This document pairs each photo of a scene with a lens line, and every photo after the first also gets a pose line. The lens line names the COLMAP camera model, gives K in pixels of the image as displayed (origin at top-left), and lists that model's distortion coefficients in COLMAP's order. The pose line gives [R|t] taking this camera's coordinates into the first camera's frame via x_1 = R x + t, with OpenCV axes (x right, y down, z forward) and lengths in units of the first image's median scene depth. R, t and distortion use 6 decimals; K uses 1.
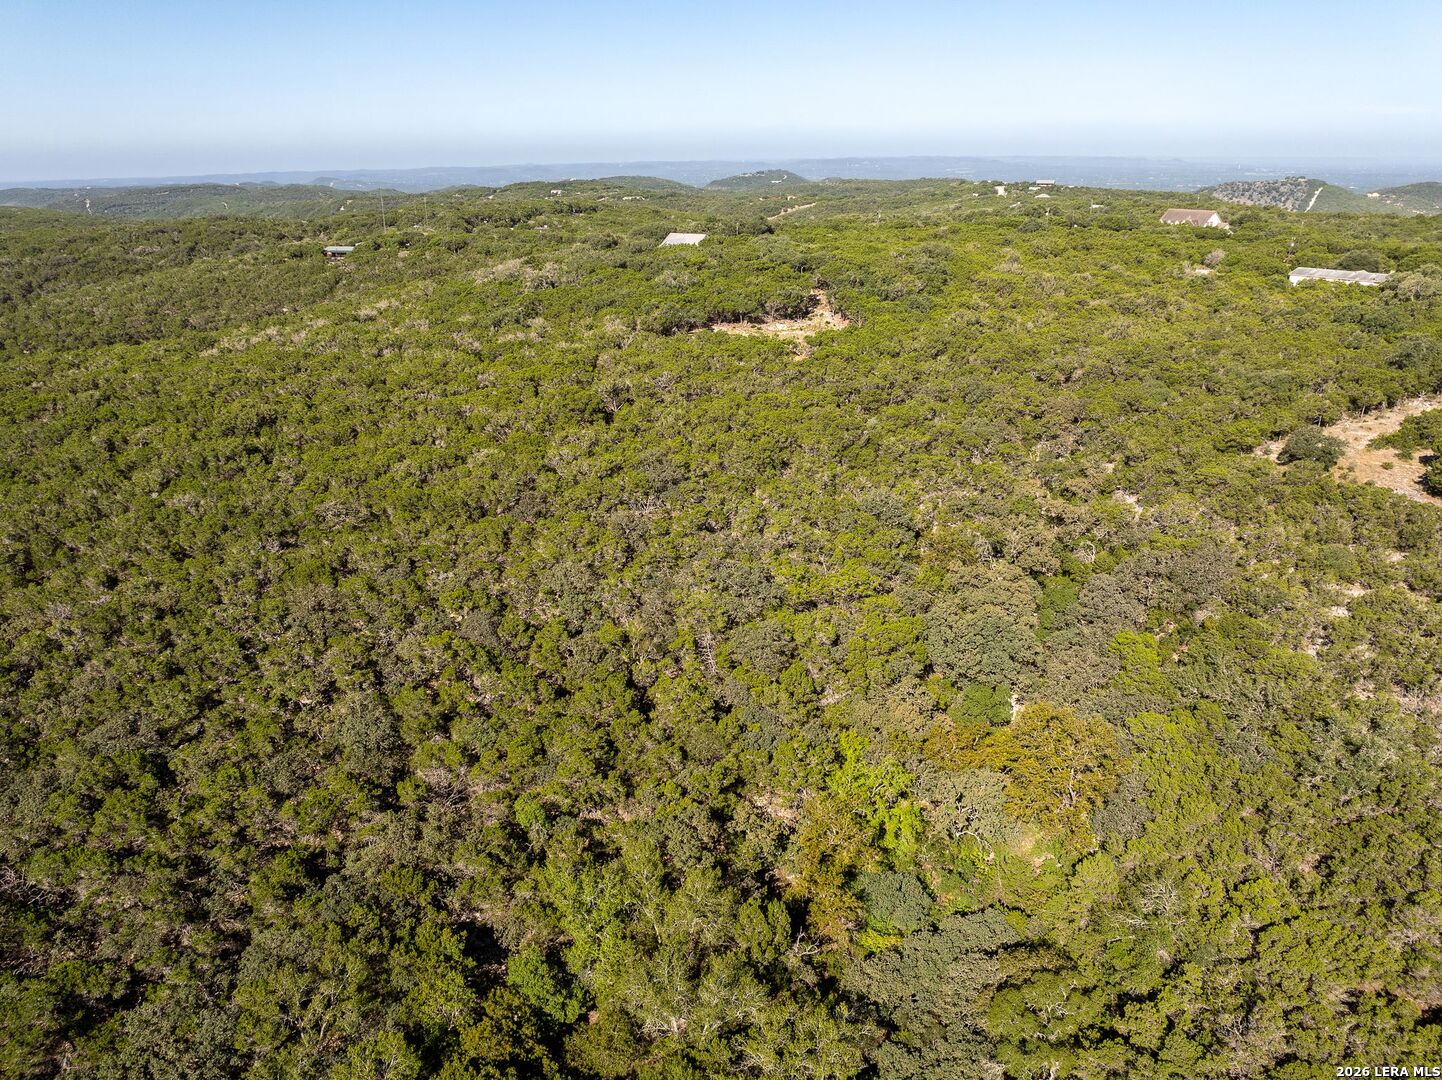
lens RADIAL K [[1015.9, 0, 719.9], [0, 1015.9, 534.9], [0, 0, 1]] dist [-0.044678, 0.012822]
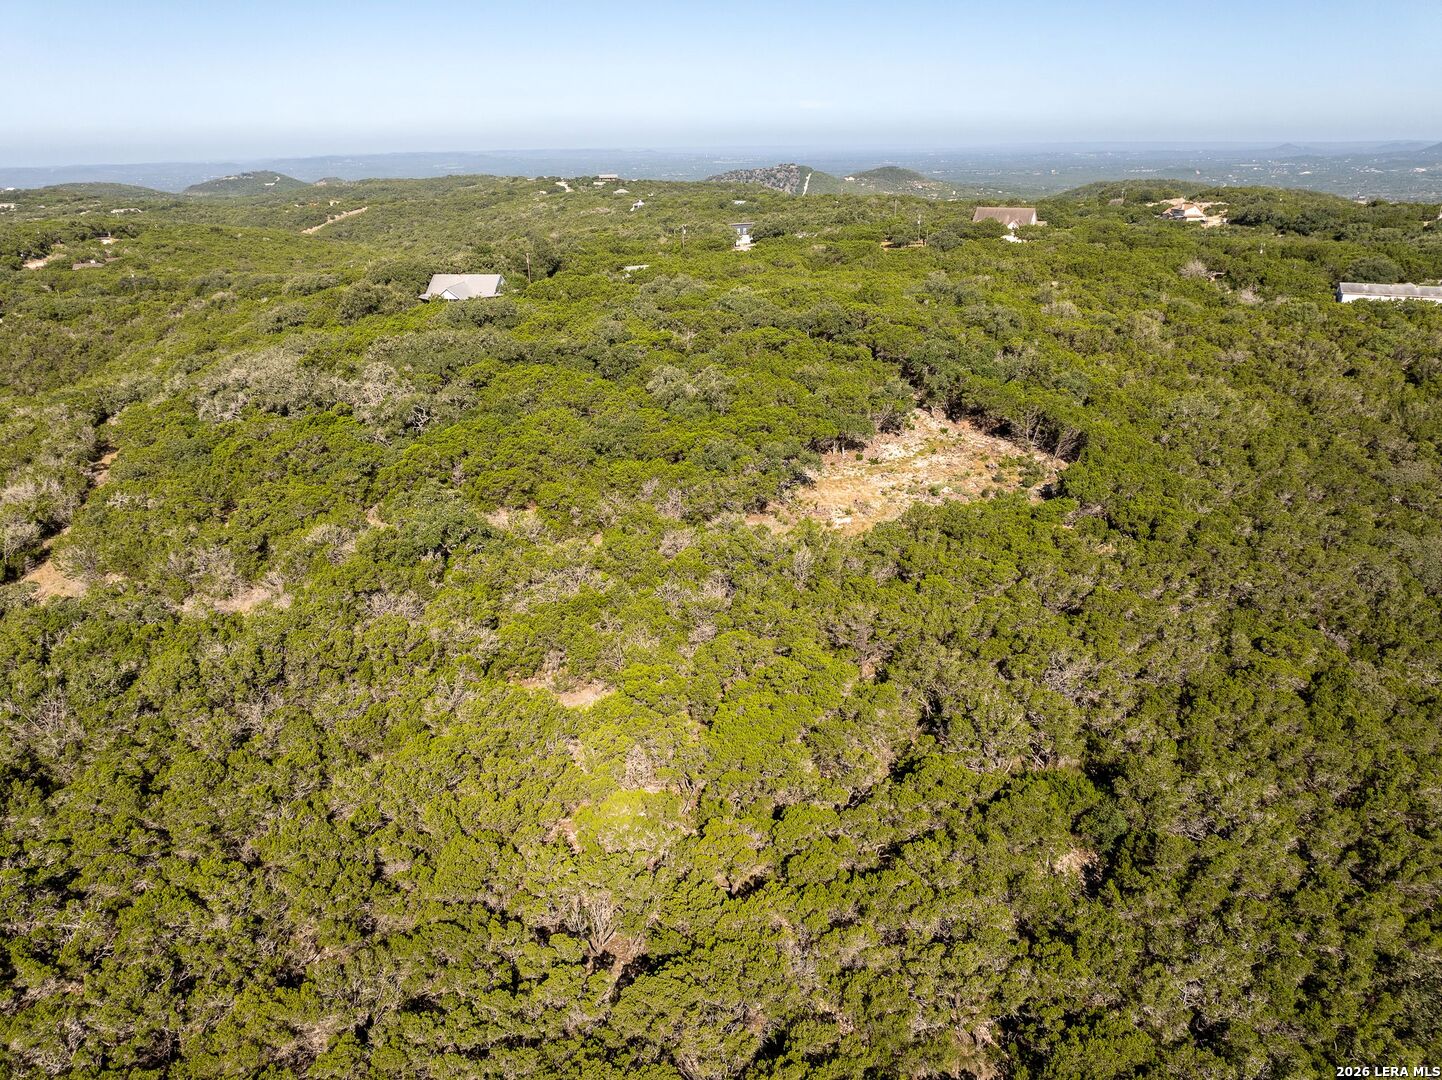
lens RADIAL K [[1015.9, 0, 719.9], [0, 1015.9, 534.9], [0, 0, 1]] dist [-0.044678, 0.012822]
pose [[0.889908, -0.167901, 0.424114, -0.271048], [0.166153, 0.985230, 0.041405, -0.192699], [-0.424802, 0.033621, 0.904662, 0.510319]]
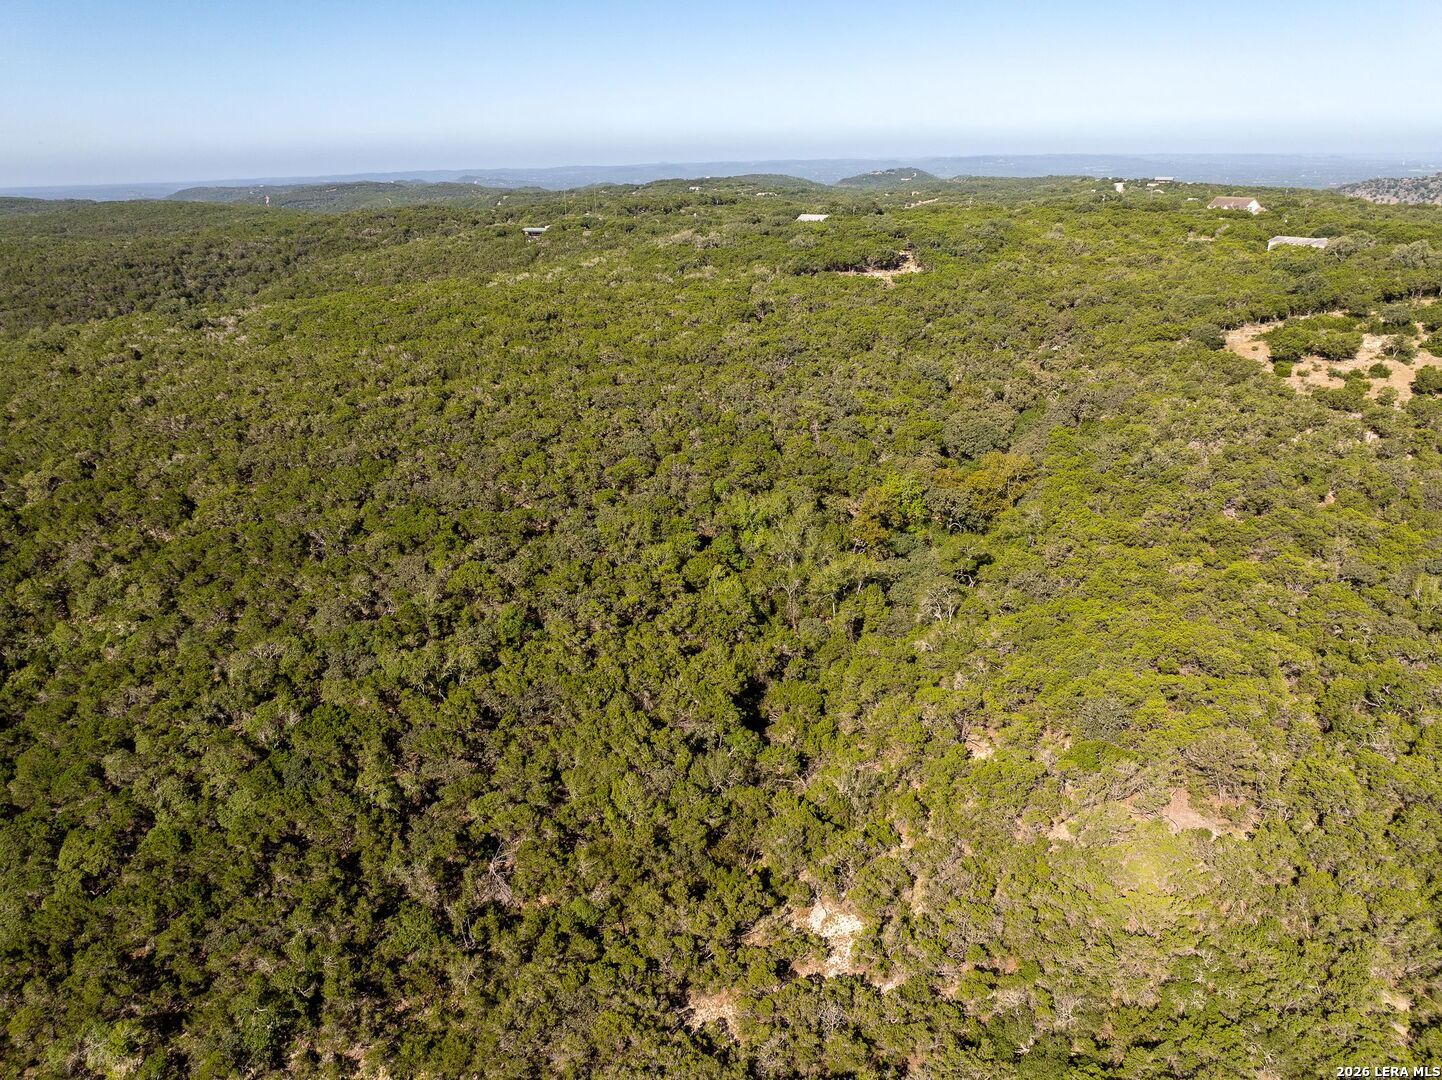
lens RADIAL K [[1013.0, 0, 721.0], [0, 1013.0, 540.0], [0, 0, 1]] dist [-0.039620, -0.000127]
pose [[0.992655, 0.036959, -0.115192, 0.018311], [-0.036213, 0.999307, 0.008560, 0.156527], [0.115429, -0.004326, 0.993306, -0.414724]]
